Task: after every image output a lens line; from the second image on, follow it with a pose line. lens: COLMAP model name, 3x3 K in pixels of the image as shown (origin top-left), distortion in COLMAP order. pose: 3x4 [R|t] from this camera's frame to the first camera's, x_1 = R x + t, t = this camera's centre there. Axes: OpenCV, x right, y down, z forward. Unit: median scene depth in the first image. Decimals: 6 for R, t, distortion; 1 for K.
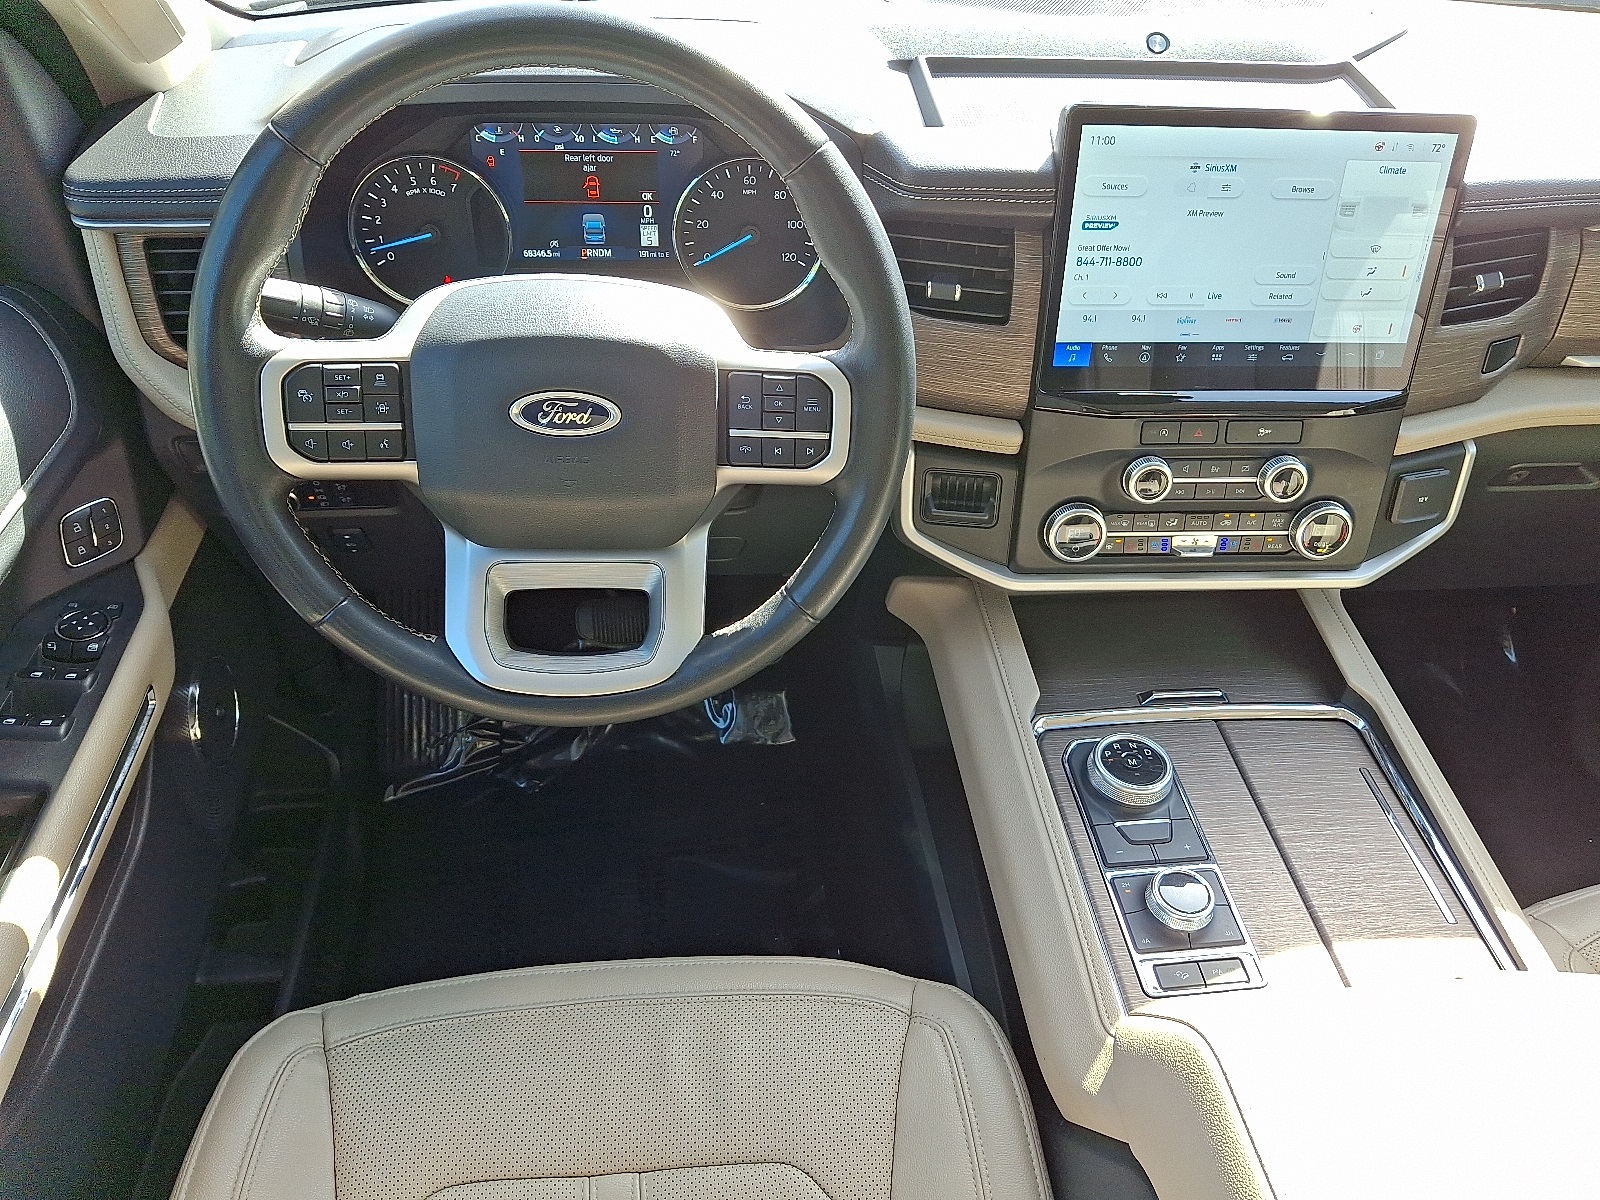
lens RADIAL K [[1151.8, 0, 797.4], [0, 1151.8, 602.2], [0, 0, 1]] dist [0.012432, 0.003142]
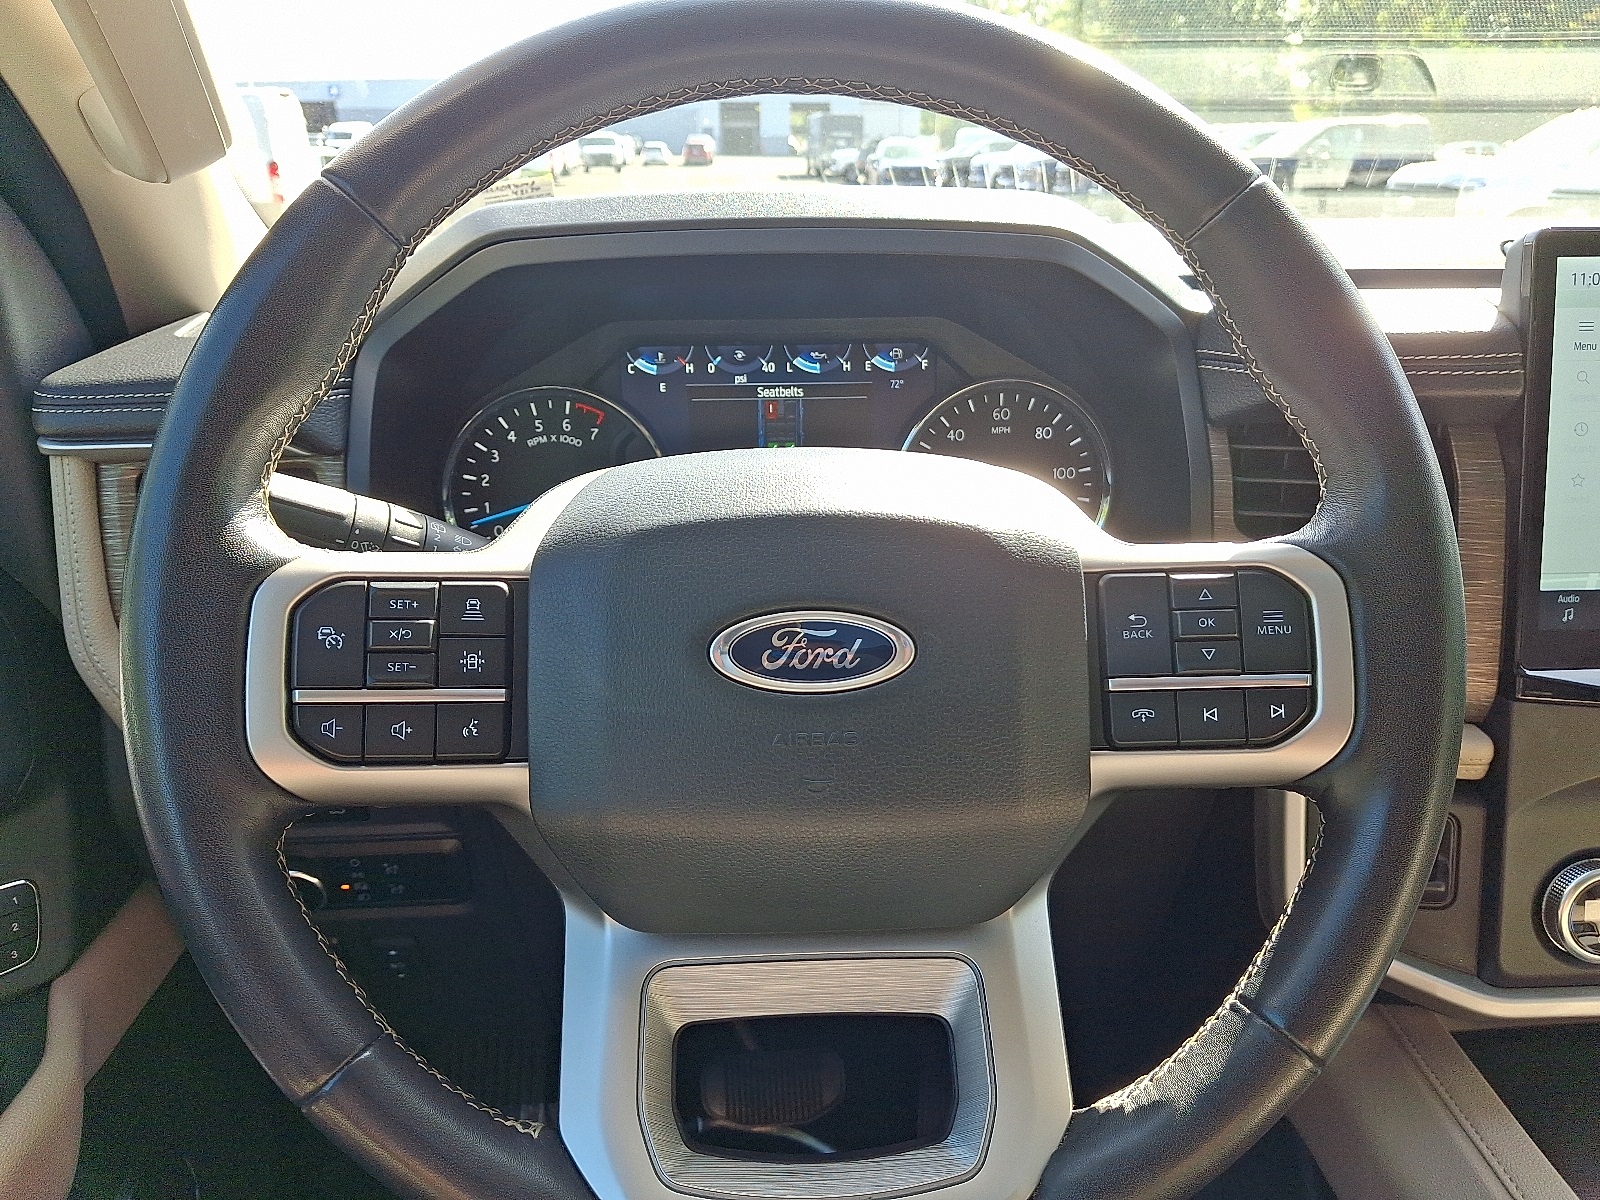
lens RADIAL K [[1172.6, 0, 813.9], [0, 1172.6, 595.2], [0, 0, 1]] dist [0.078826, -0.144367]
pose [[0.998156, -0.038291, -0.047090, -0.147975], [0.017773, 0.926261, -0.376464, 0.012609], [0.058033, 0.374933, 0.925234, 0.418839]]
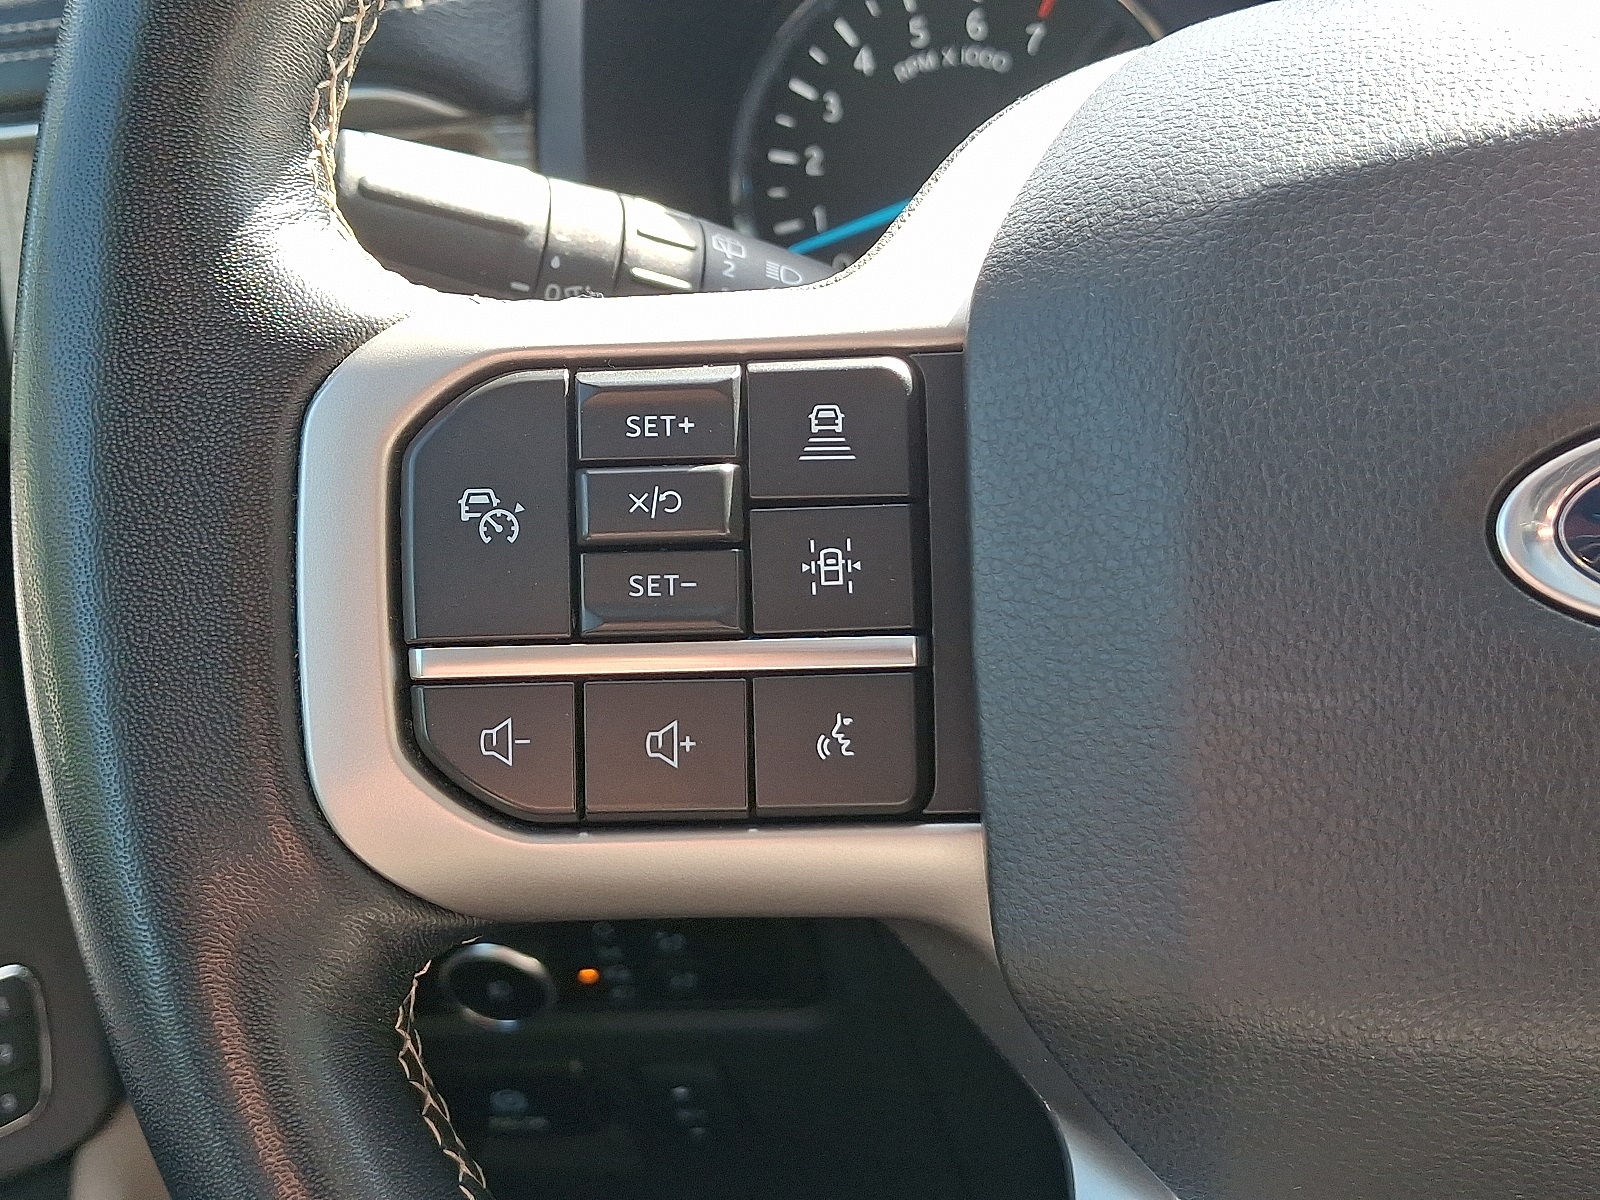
lens RADIAL K [[1884.1, 0, 804.4], [0, 1884.1, 549.4], [0, 0, 1]] dist [0.244017, -0.664370]
pose [[0.947992, -0.054328, -0.313624, -0.221427], [-0.043046, 0.954391, -0.295441, -0.060550], [0.315371, 0.293576, 0.902416, 0.595303]]
